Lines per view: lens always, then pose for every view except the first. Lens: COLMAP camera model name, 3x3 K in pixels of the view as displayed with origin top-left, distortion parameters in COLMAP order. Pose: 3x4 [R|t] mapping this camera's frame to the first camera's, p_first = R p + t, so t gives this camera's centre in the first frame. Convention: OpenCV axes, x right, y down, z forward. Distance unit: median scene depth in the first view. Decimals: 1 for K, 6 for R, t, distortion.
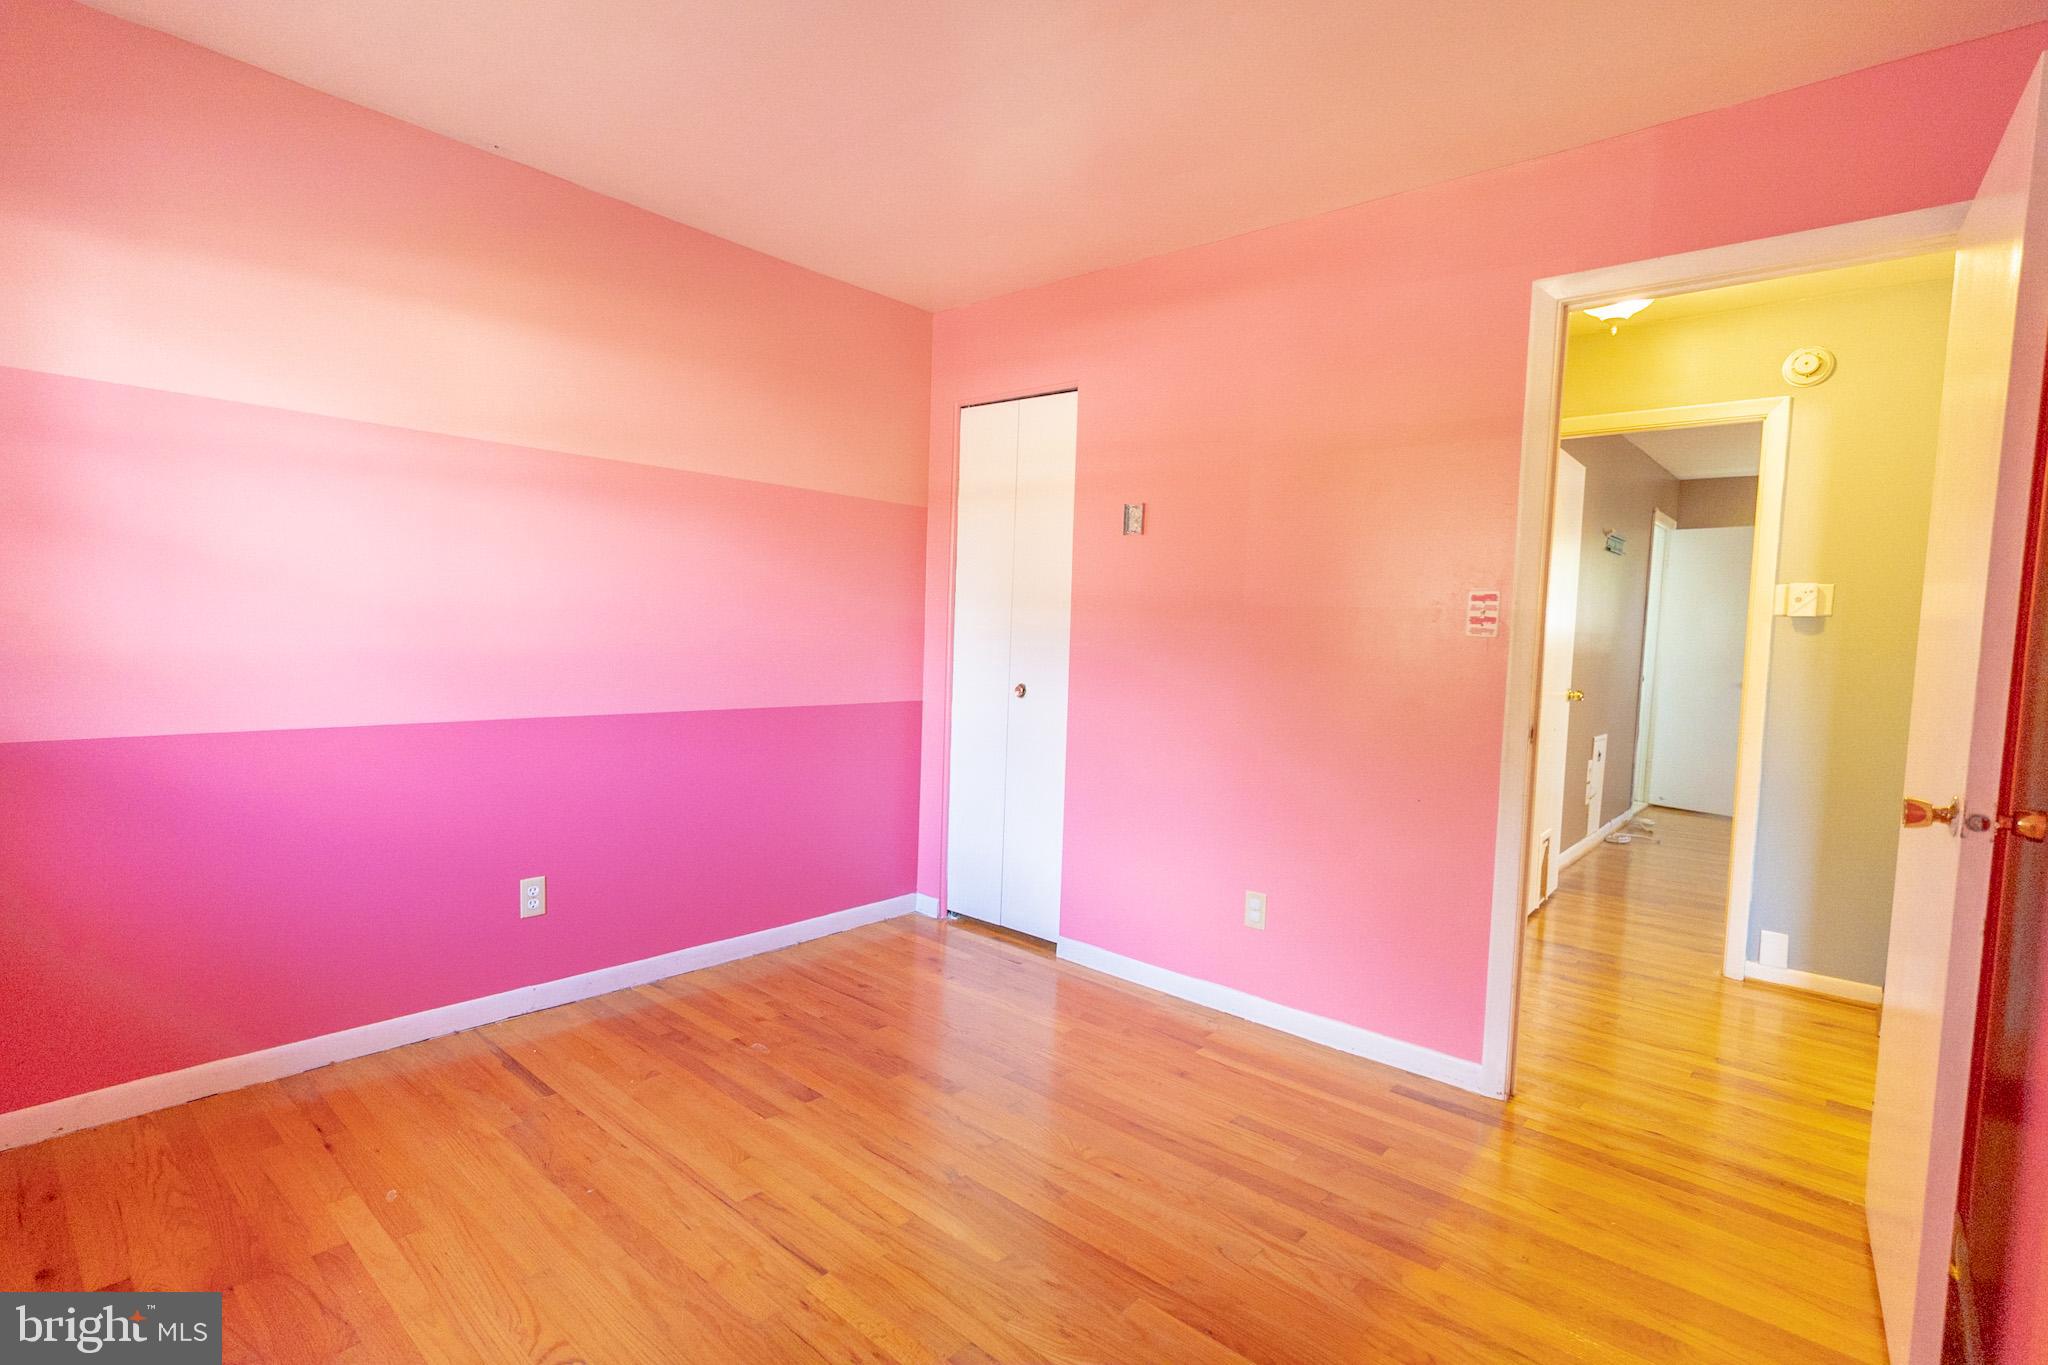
lens RADIAL K [[1011.1, 0, 1019.8], [0, 1011.1, 687.8], [0, 0, 1]] dist [0.001085, 0.000136]
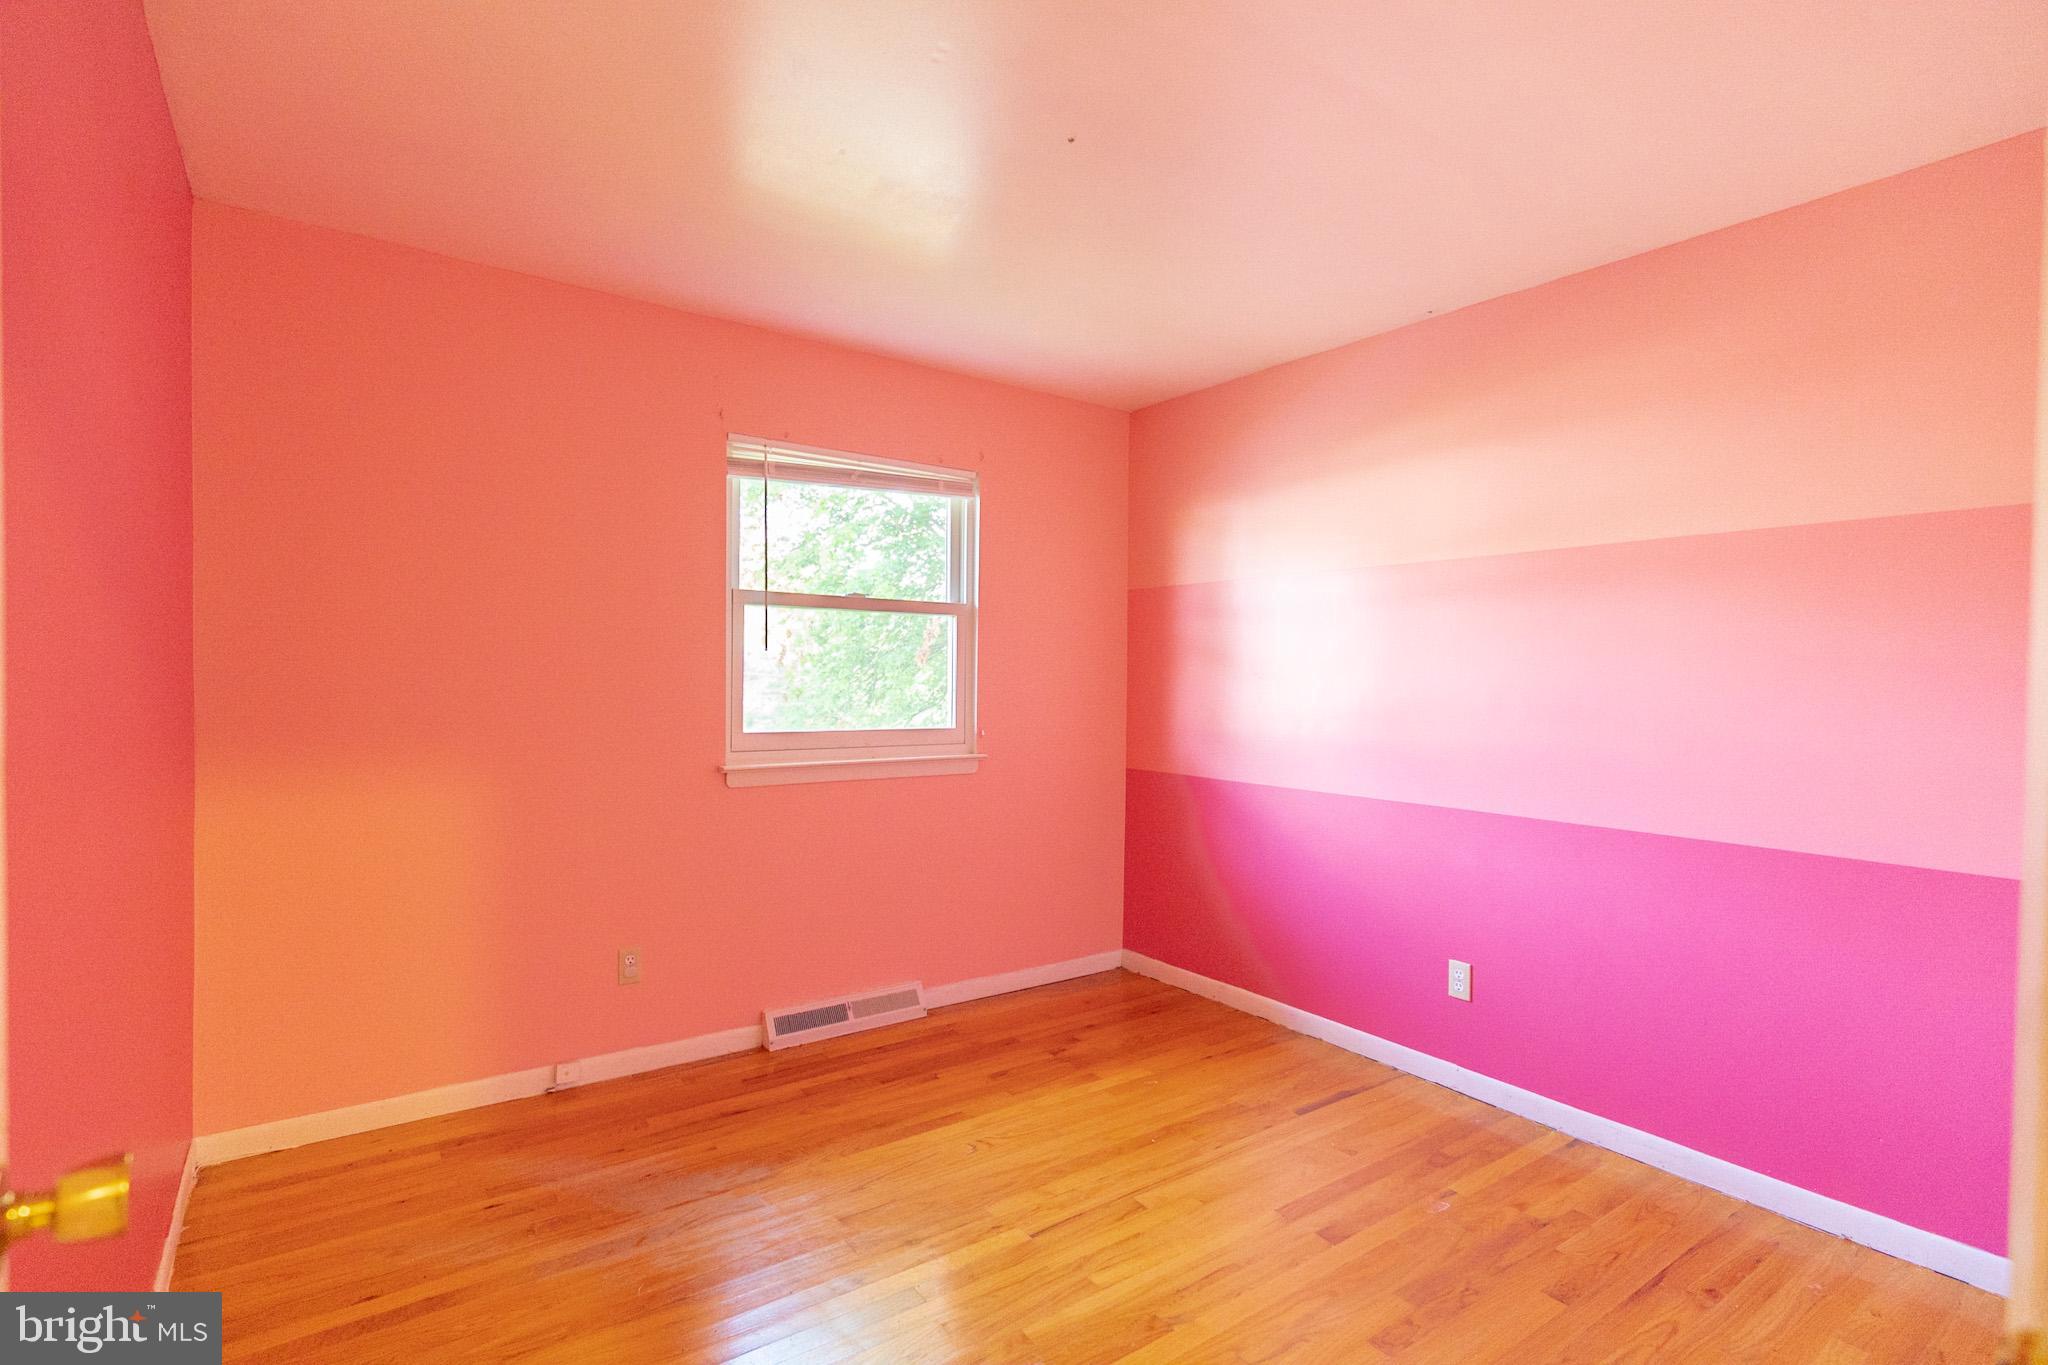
lens RADIAL K [[1011.1, 0, 1019.8], [0, 1011.1, 687.8], [0, 0, 1]] dist [0.001085, 0.000136]
pose [[-0.252770, -0.024944, -0.967205, 0.694154], [-0.079771, 0.996801, -0.004859, -0.057522], [0.964232, 0.075927, -0.253951, 0.843773]]
